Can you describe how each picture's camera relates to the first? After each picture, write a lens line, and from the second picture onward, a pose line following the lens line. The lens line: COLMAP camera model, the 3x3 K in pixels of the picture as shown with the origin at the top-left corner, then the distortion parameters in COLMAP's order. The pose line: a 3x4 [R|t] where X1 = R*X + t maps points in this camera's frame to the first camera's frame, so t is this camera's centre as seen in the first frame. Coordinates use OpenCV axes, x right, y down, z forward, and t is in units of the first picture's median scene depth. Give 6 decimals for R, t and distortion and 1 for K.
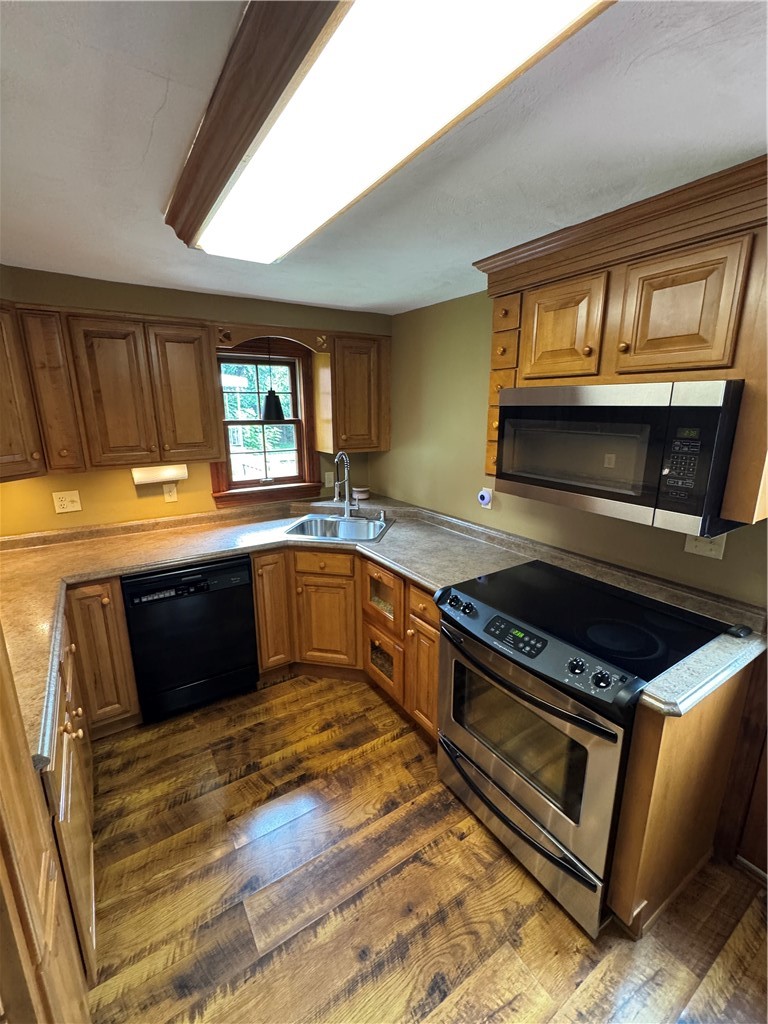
lens RADIAL K [[435.4, 0, 381.6], [0, 435.4, 512.5], [0, 0, 1]] dist [-0.002386, 0.000137]
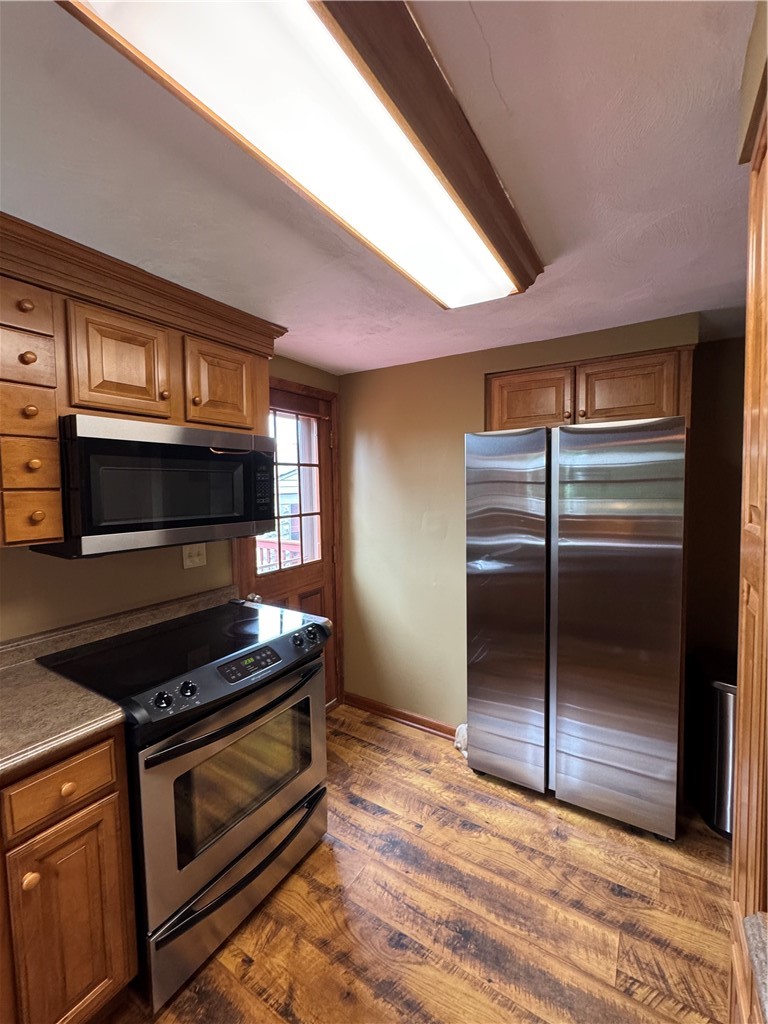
lens RADIAL K [[435.4, 0, 386.0], [0, 435.4, 509.1], [0, 0, 1]] dist [-0.002386, 0.000137]
pose [[-0.417860, -0.045065, 0.907393, -0.695589], [0.231552, 0.960502, 0.154334, -0.138611], [-0.878508, 0.274599, -0.390920, 0.975941]]
